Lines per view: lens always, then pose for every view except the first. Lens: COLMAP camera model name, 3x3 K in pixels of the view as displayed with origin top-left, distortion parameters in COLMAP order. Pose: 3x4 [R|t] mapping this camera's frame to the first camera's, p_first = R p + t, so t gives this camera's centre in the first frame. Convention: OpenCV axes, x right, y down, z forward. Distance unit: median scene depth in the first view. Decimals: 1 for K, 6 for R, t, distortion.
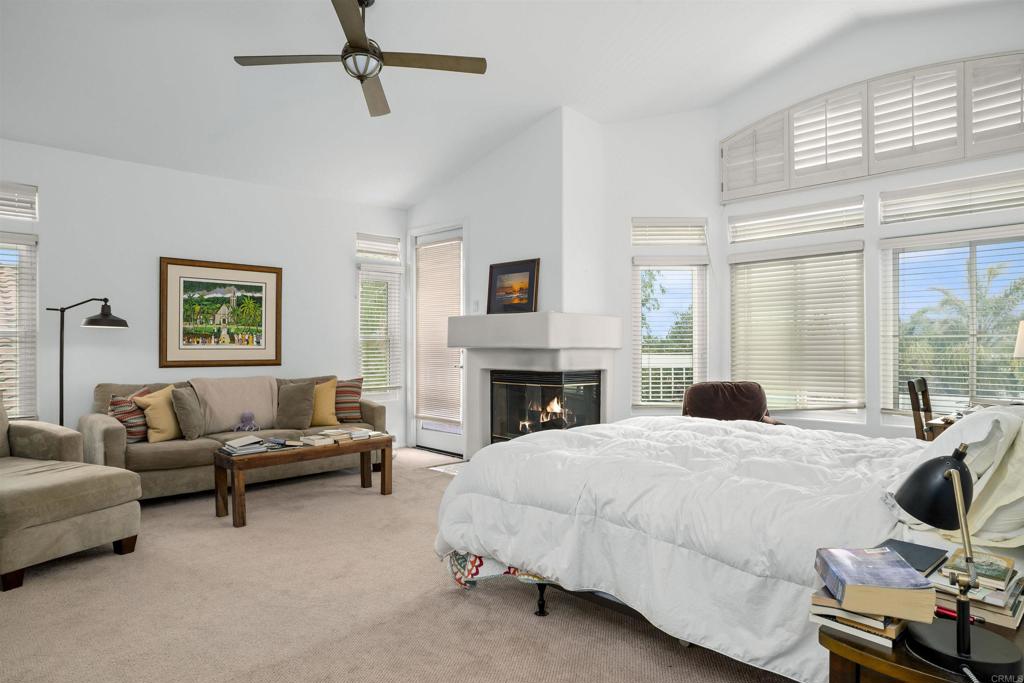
lens RADIAL K [[595.4, 0, 467.9], [0, 595.4, 343.0], [0, 0, 1]] dist [-0.052087, 0.028671]
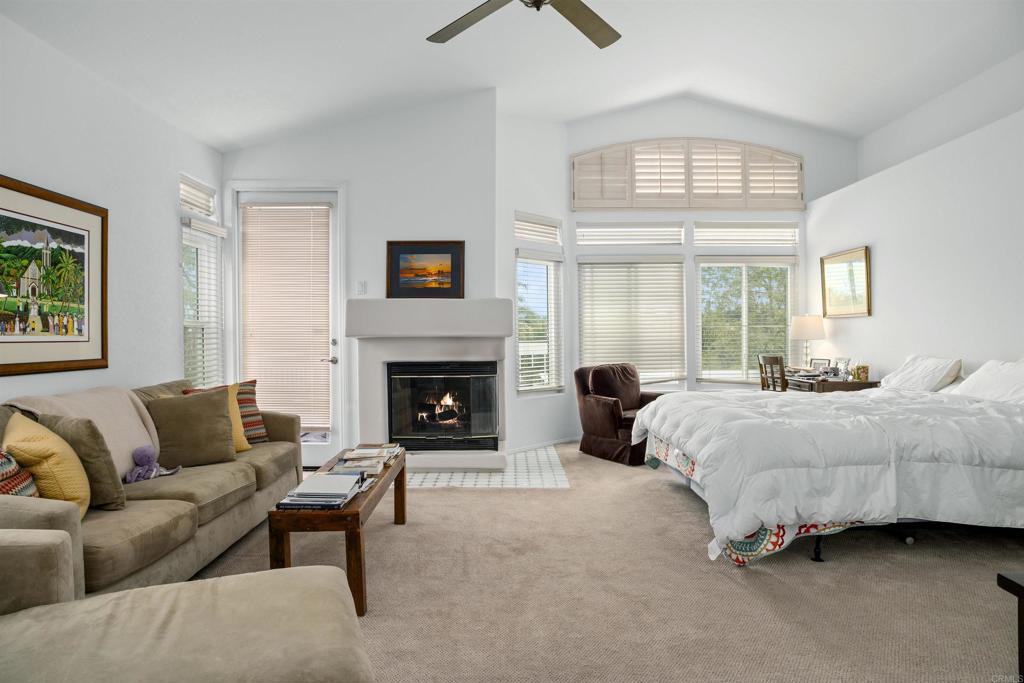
lens RADIAL K [[595.4, 0, 513.5], [0, 595.4, 345.2], [0, 0, 1]] dist [-0.052087, 0.028671]
pose [[0.677755, -0.016765, 0.735097, -0.504386], [0.005267, 0.999825, 0.017946, 0.005577], [-0.735269, -0.008291, 0.677725, 0.298063]]
